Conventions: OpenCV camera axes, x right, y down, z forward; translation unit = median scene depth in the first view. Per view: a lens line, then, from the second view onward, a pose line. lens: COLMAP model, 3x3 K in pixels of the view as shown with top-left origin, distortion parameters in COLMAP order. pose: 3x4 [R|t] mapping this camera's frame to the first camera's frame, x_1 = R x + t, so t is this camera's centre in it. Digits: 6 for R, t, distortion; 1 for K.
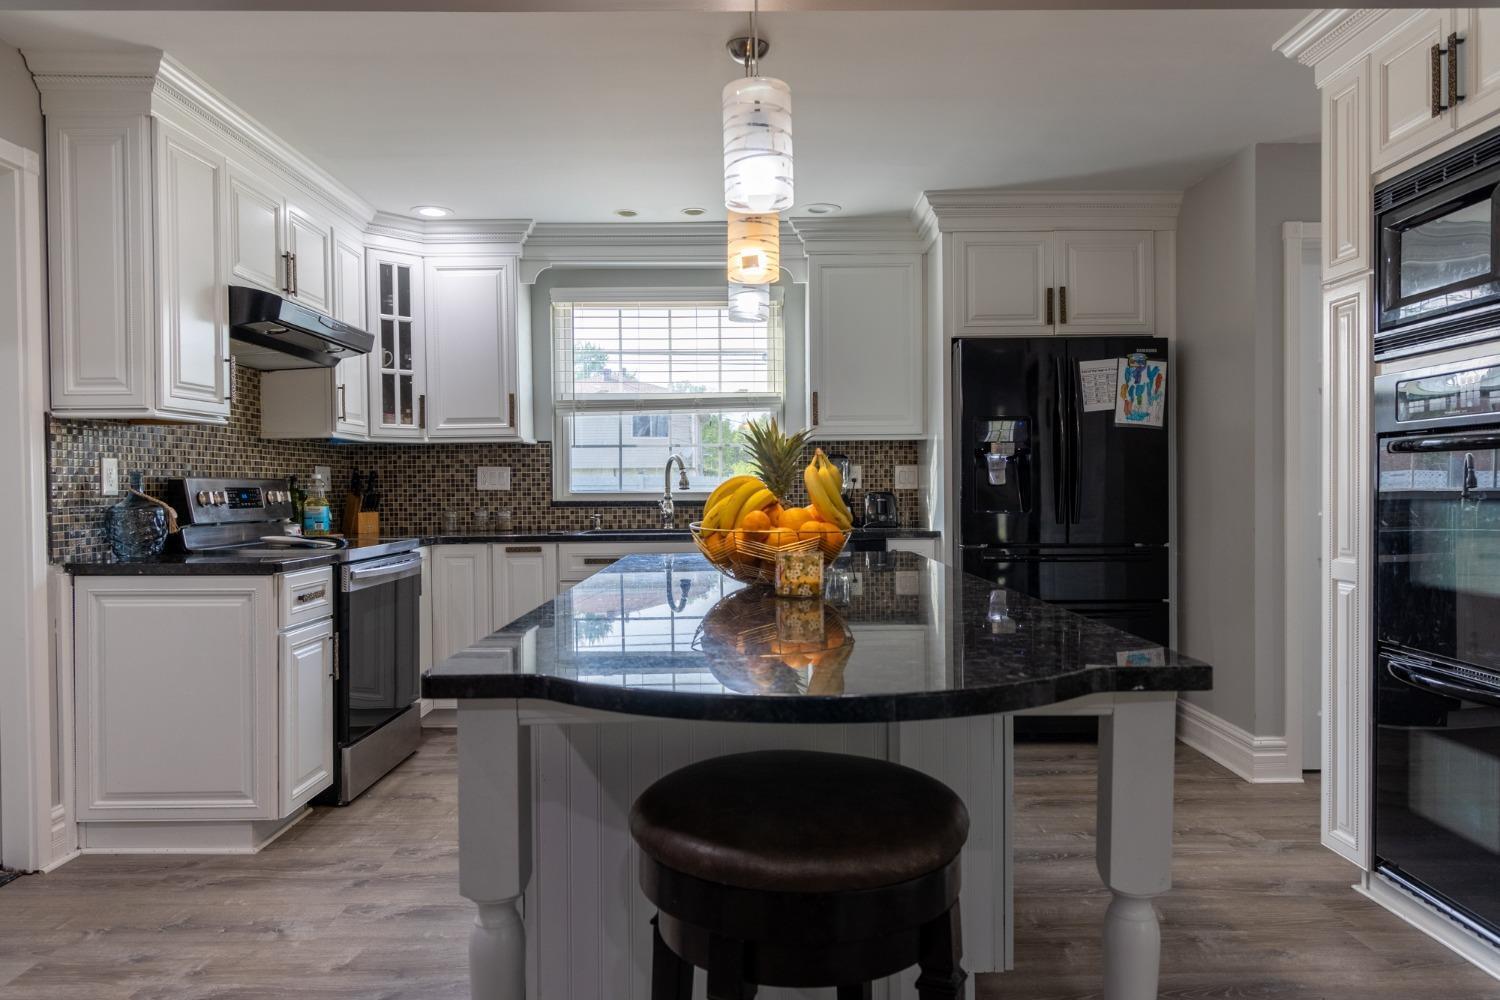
lens RADIAL K [[1000.6, 0, 750.0], [0, 1000.6, 500.0], [0, 0, 1]] dist [-0.004009, -0.003185]
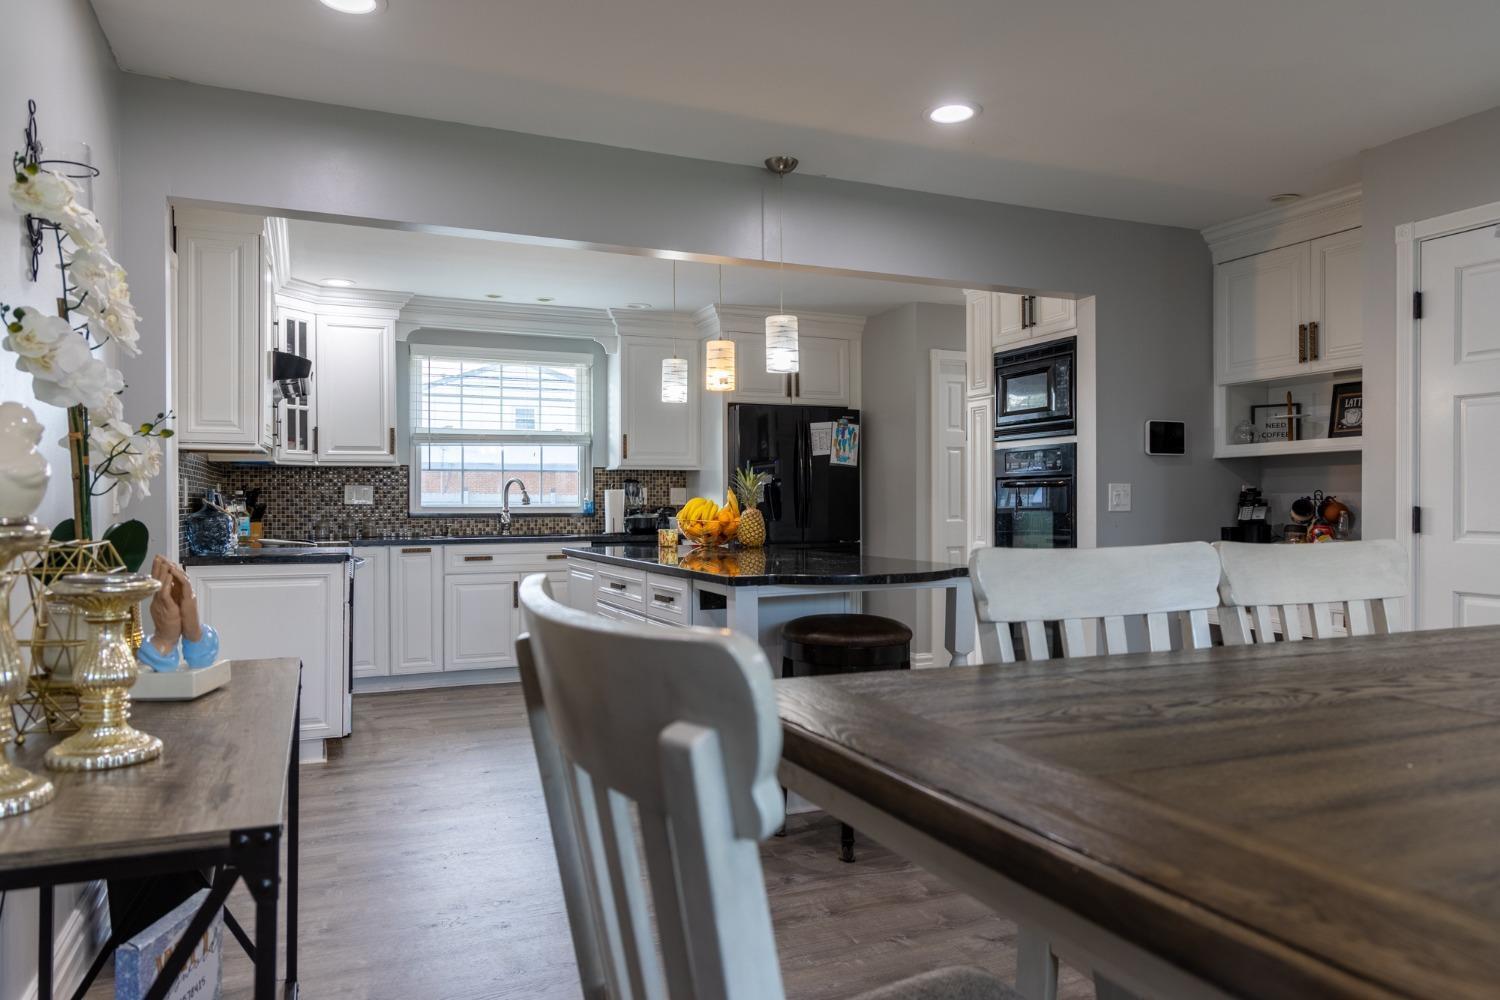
lens RADIAL K [[1000.6, 0, 750.0], [0, 1000.6, 500.0], [0, 0, 1]] dist [-0.004009, -0.003185]
pose [[0.919860, 0.006441, 0.392195, -0.349925], [0.000465, 0.999847, -0.017512, 0.007509], [-0.392248, 0.016291, 0.919715, -0.372007]]
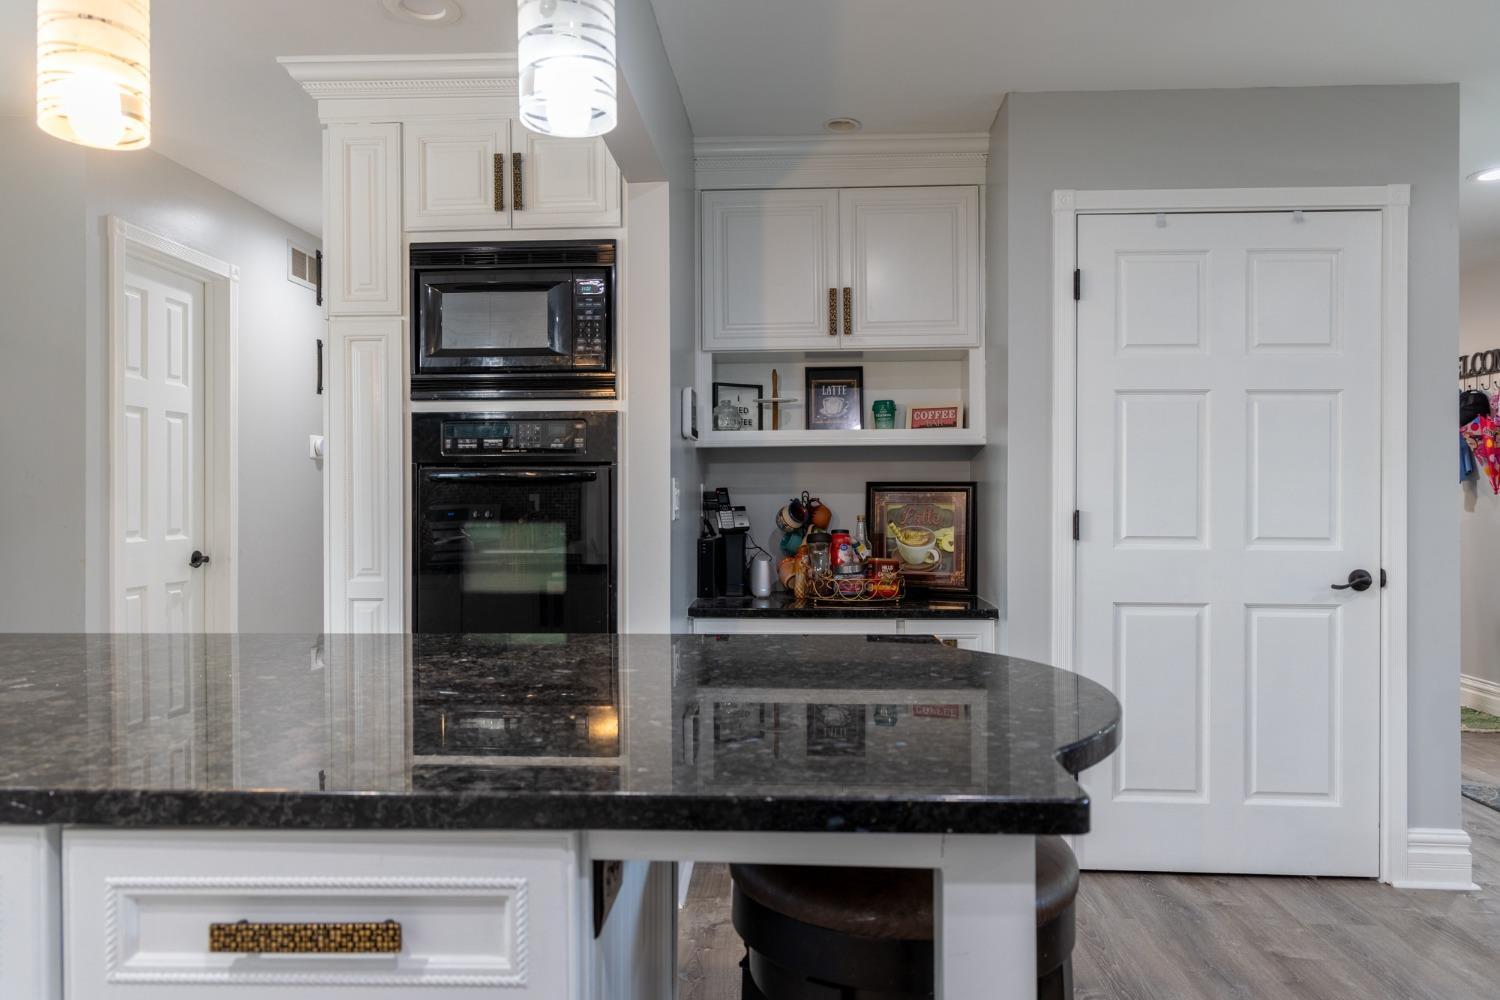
lens RADIAL K [[1000.6, 0, 750.0], [0, 1000.6, 500.0], [0, 0, 1]] dist [-0.004009, -0.003185]
pose [[0.057728, 0.007569, 0.998304, -0.273615], [0.015903, 0.999837, -0.008500, -0.005600], [-0.998206, 0.016367, 0.057598, 0.321992]]
